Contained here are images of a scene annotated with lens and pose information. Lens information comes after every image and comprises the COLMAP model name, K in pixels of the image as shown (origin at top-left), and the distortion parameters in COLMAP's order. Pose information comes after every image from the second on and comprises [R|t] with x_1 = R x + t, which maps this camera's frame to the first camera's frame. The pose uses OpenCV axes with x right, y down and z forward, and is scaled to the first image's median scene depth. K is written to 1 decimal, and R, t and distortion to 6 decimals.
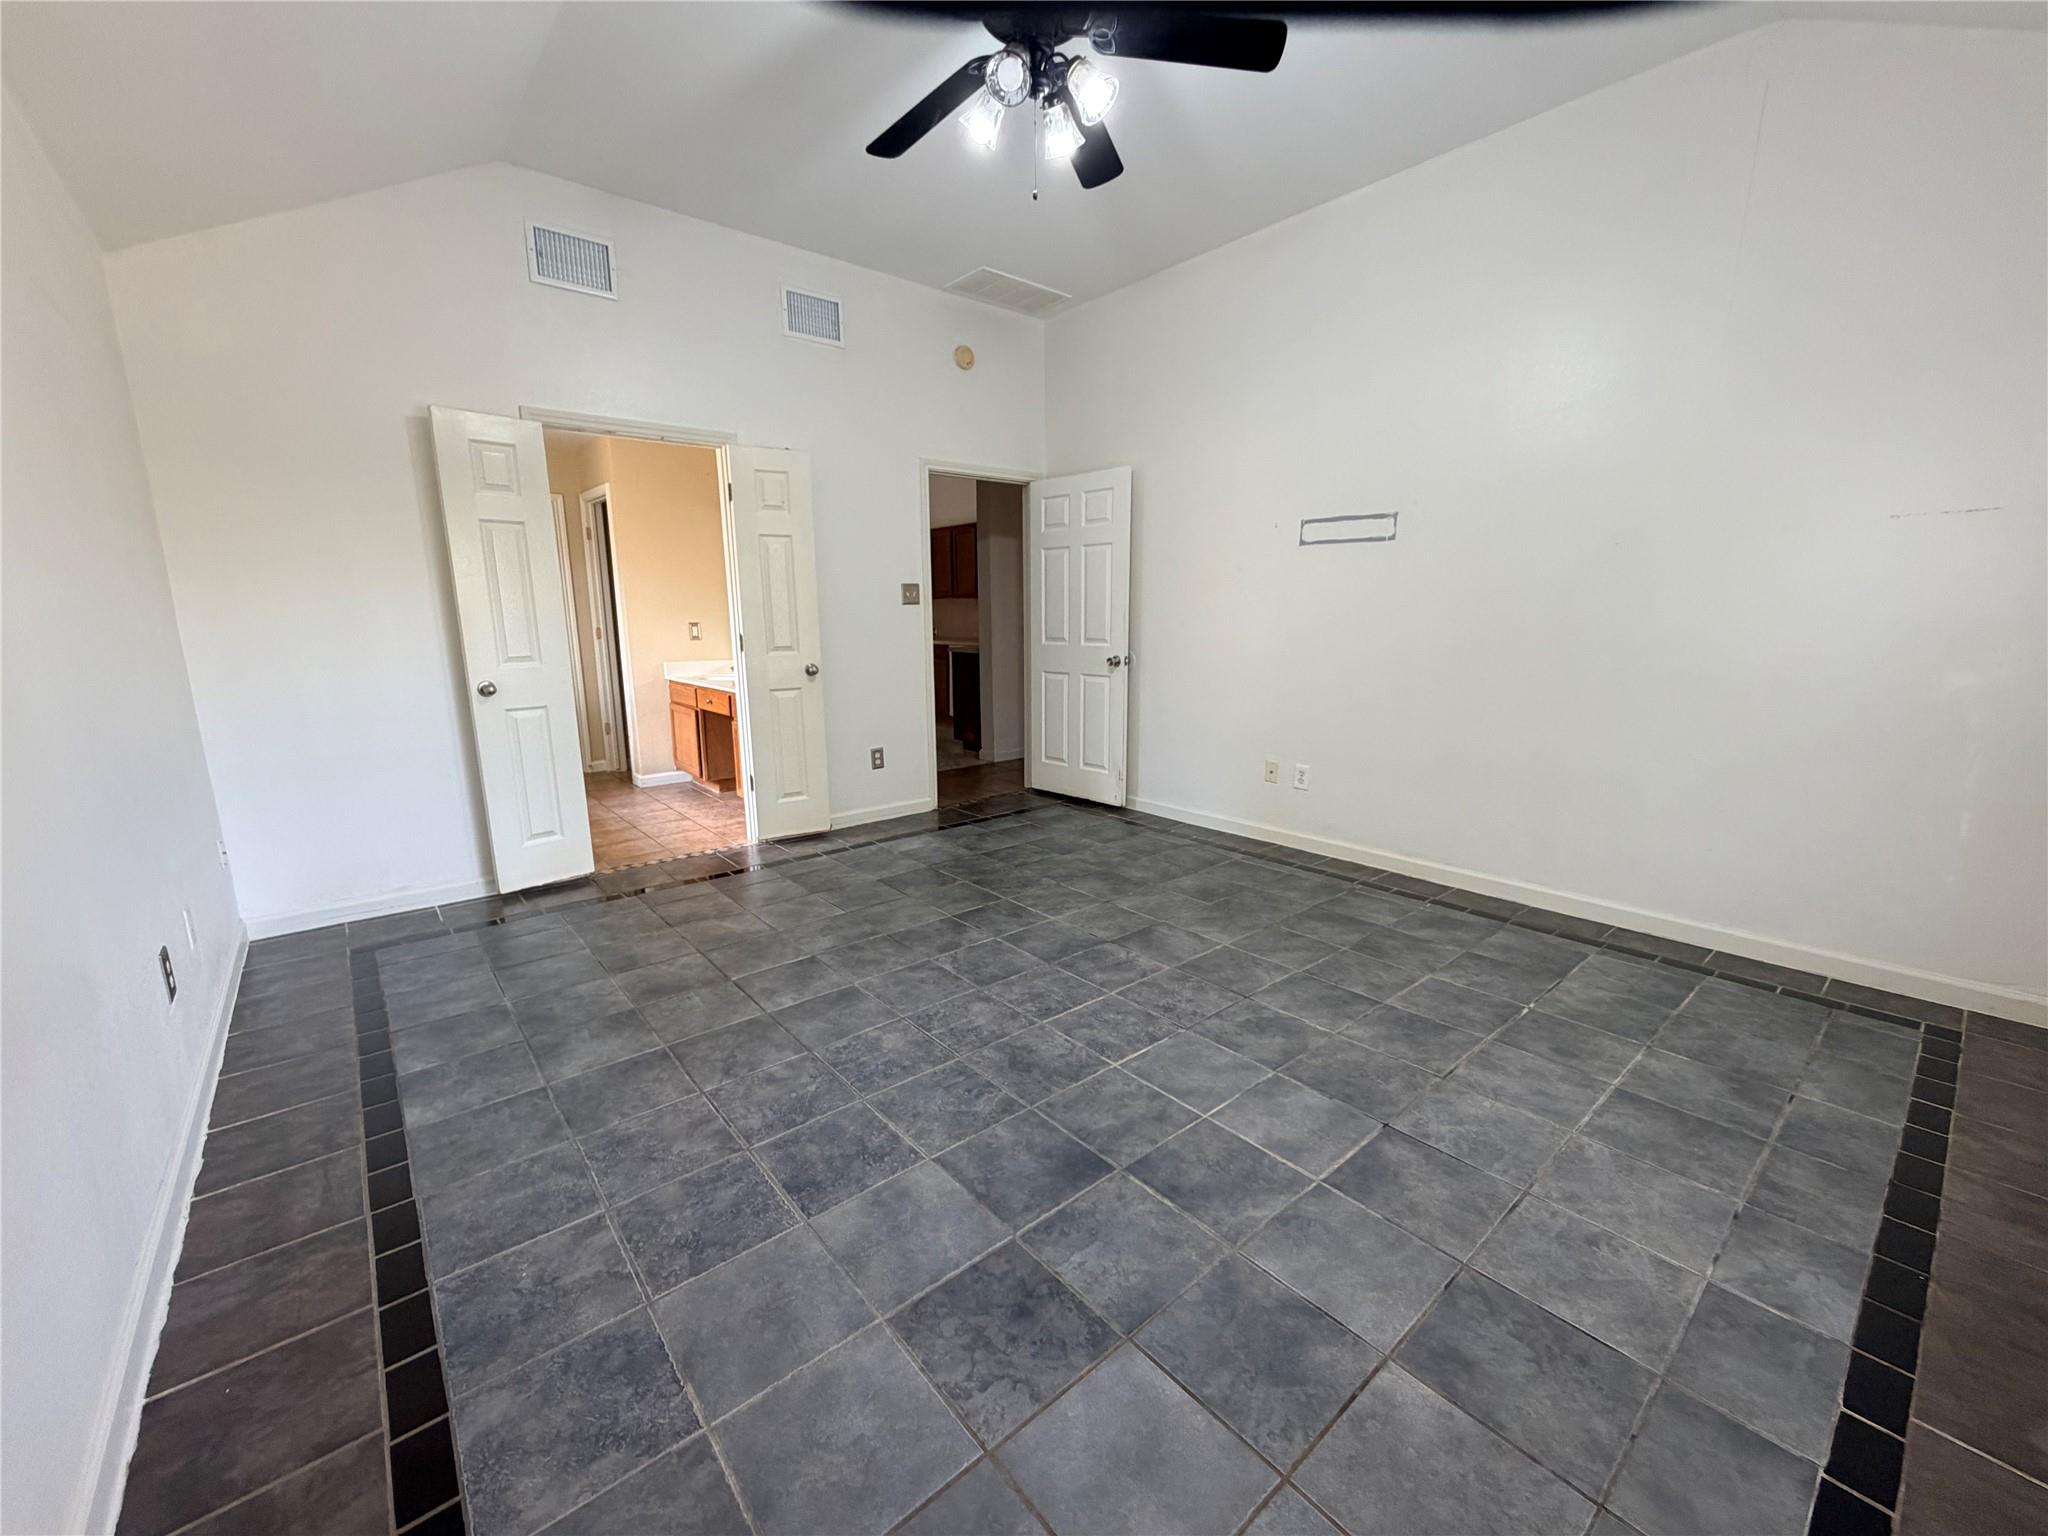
lens RADIAL K [[816.2, 0, 1024.6], [0, 816.2, 769.6], [0, 0, 1]] dist [0.002495, -0.000269]
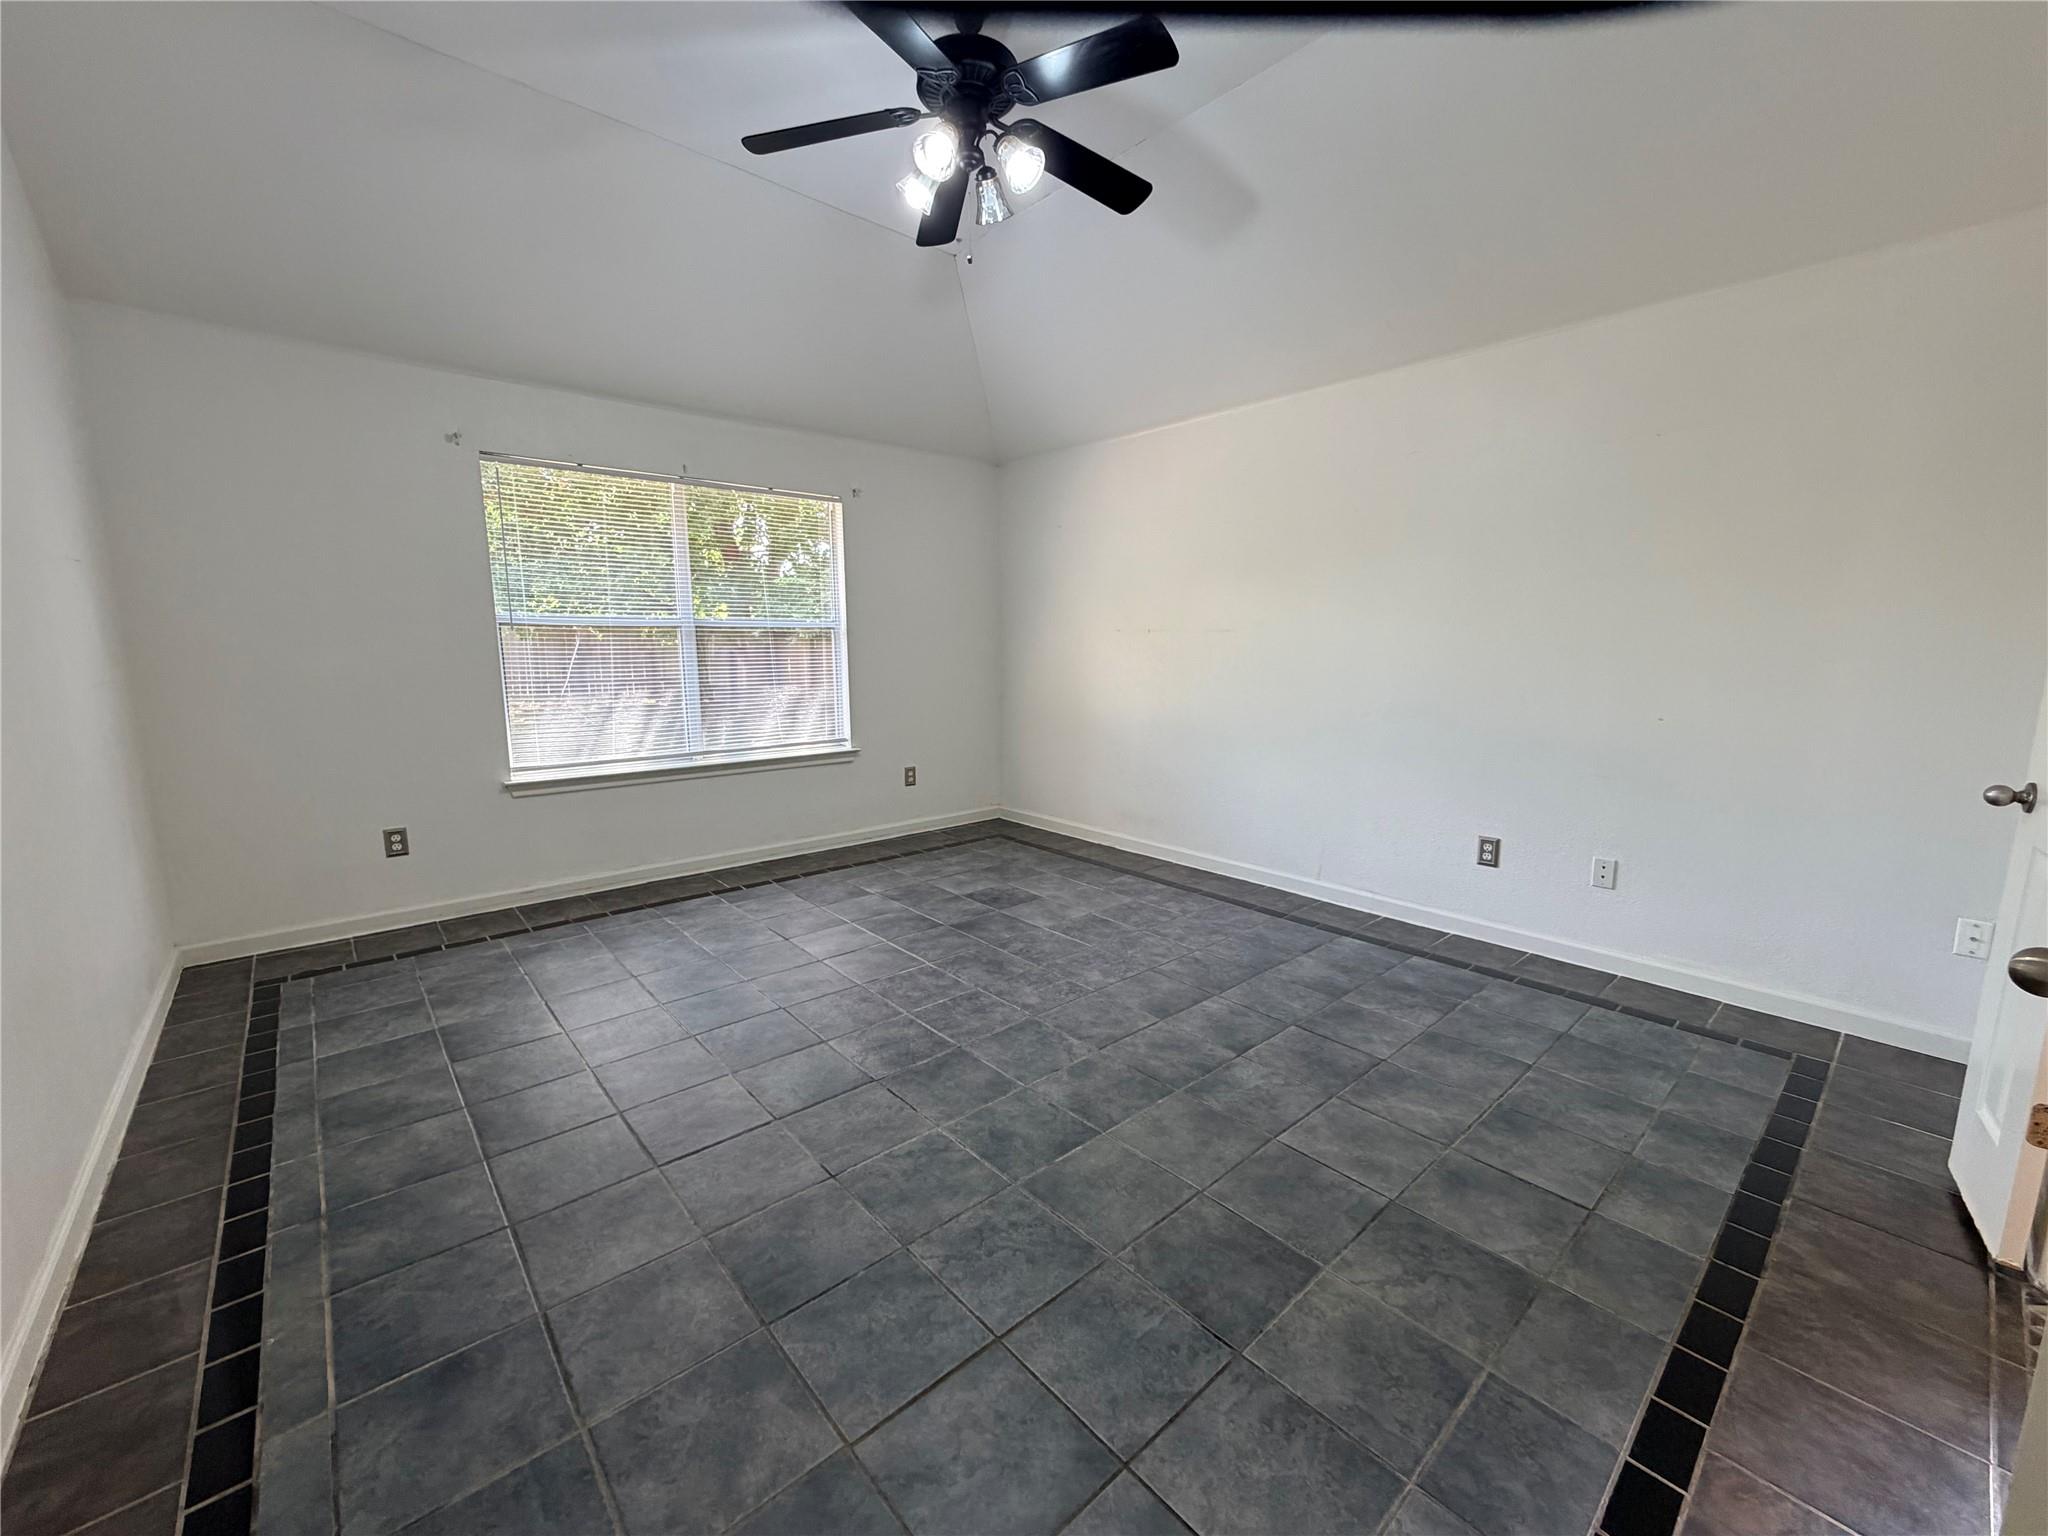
lens RADIAL K [[816.2, 0, 1022.6], [0, 816.2, 770.2], [0, 0, 1]] dist [0.002495, -0.000269]
pose [[-0.999781, 0.010779, -0.017952, -0.027616], [0.003919, 0.938513, 0.345221, -0.401183], [0.020569, 0.345075, -0.938350, 1.995737]]
